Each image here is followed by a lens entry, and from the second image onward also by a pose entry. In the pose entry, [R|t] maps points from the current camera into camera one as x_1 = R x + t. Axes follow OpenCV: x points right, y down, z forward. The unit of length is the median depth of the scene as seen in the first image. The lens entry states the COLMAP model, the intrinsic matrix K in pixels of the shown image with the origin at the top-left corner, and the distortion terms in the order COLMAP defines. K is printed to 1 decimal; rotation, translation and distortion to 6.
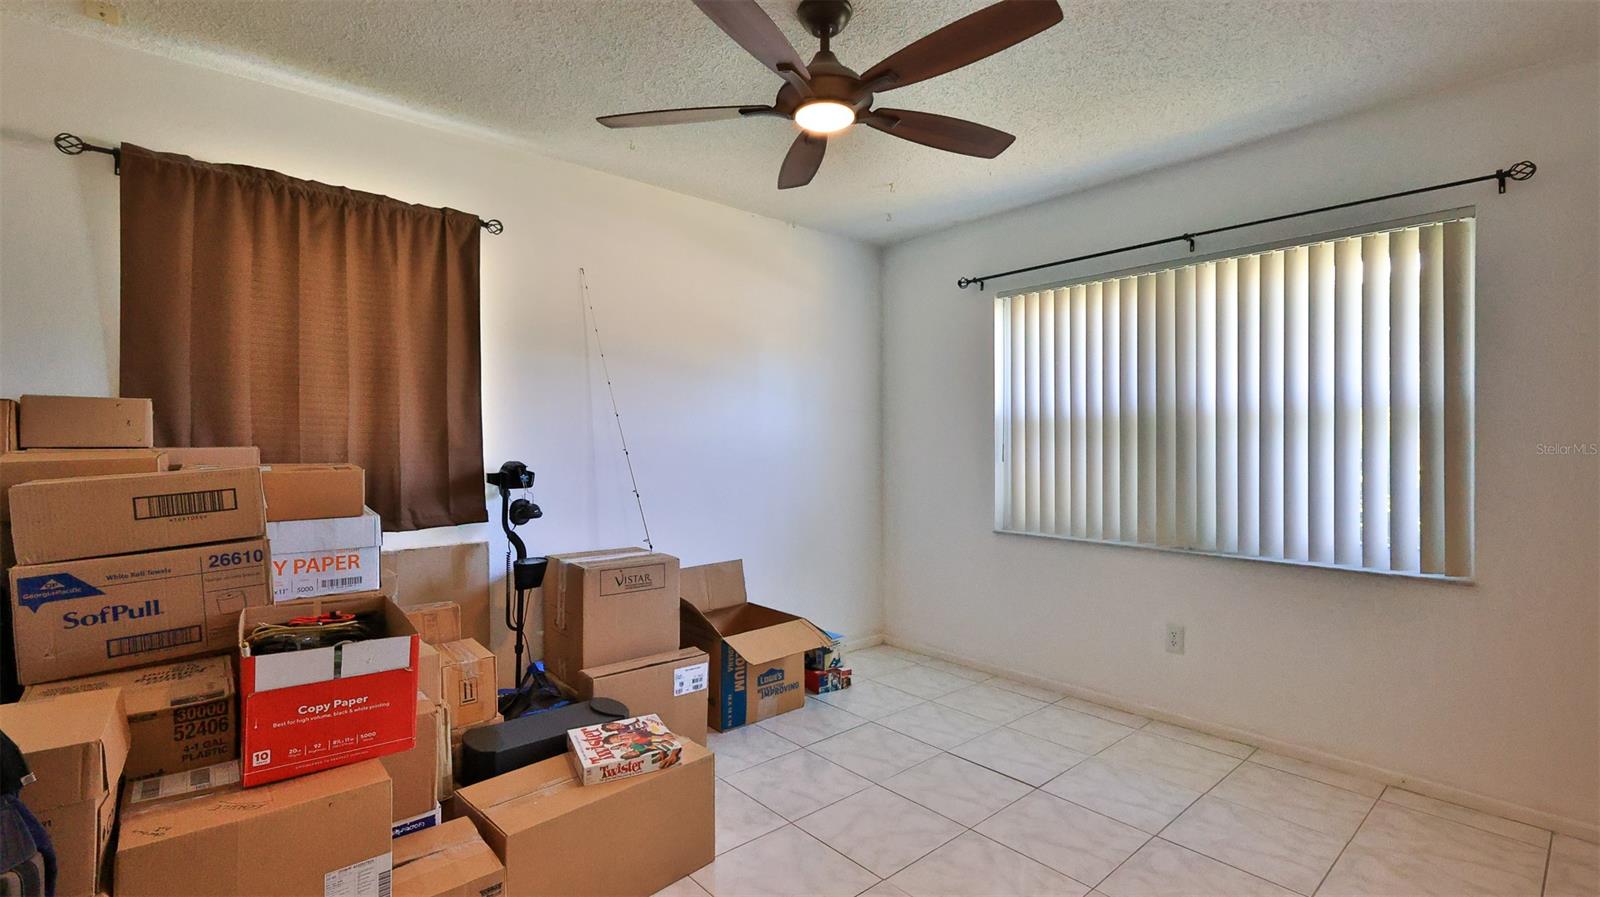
lens RADIAL K [[700.5, 0, 802.0], [0, 700.5, 444.8], [0, 0, 1]] dist [-0.001600, -0.000249]
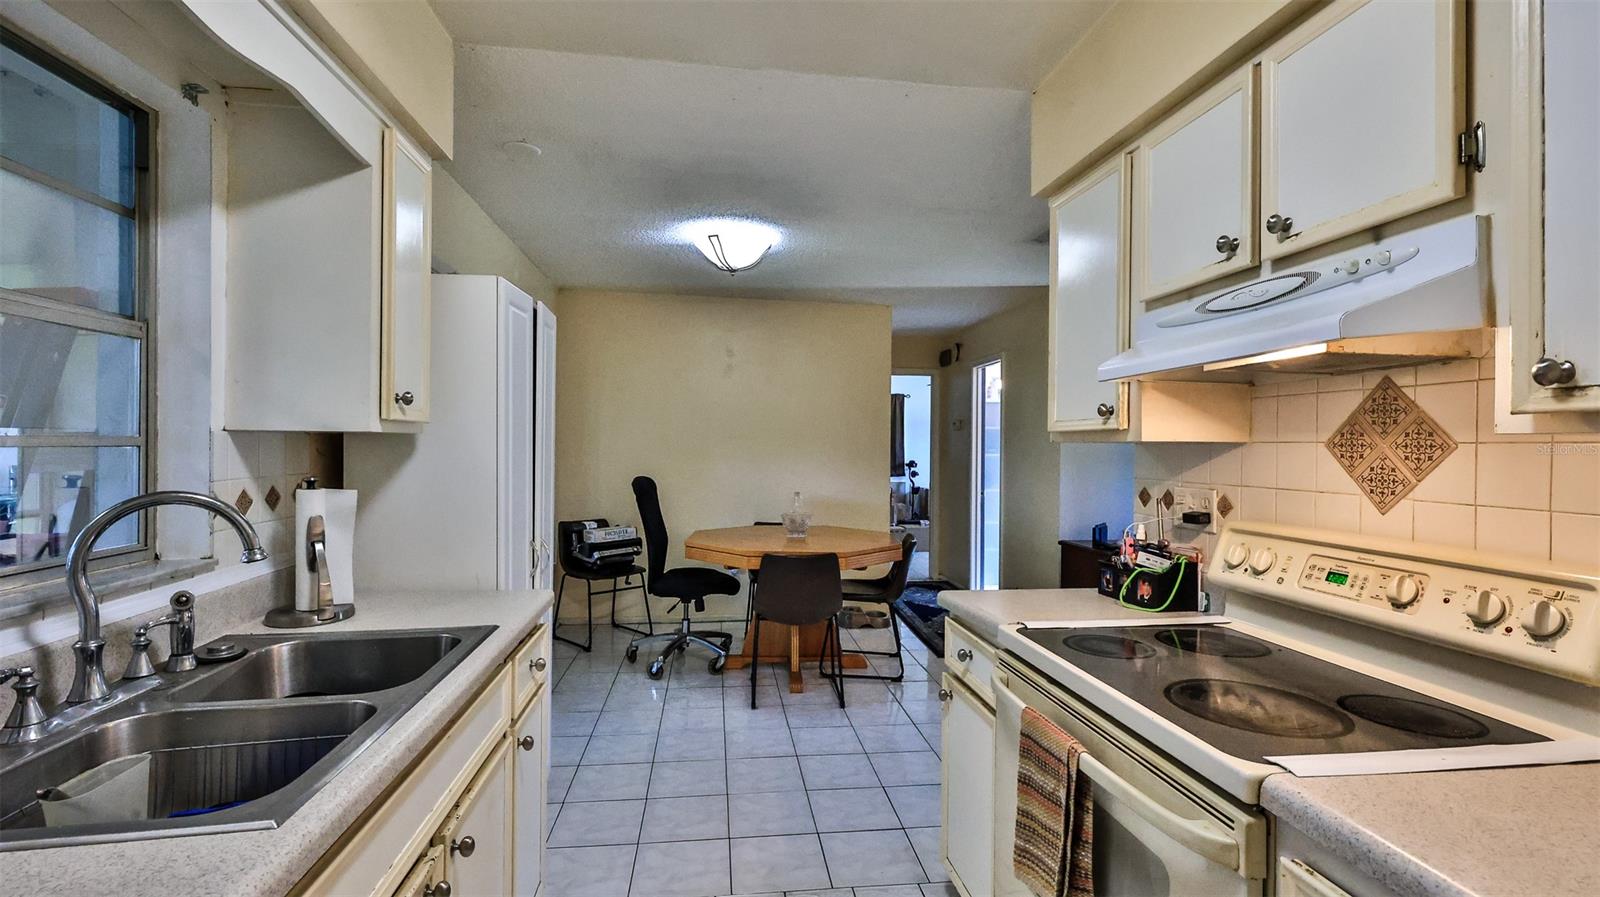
lens RADIAL K [[700.5, 0, 800.6], [0, 700.5, 449.5], [0, 0, 1]] dist [-0.001600, -0.000249]
pose [[0.835437, 0.010414, -0.549487, 1.154058], [-0.011001, 0.999937, 0.002225, -0.036797], [0.549476, 0.004187, 0.835499, -2.469546]]
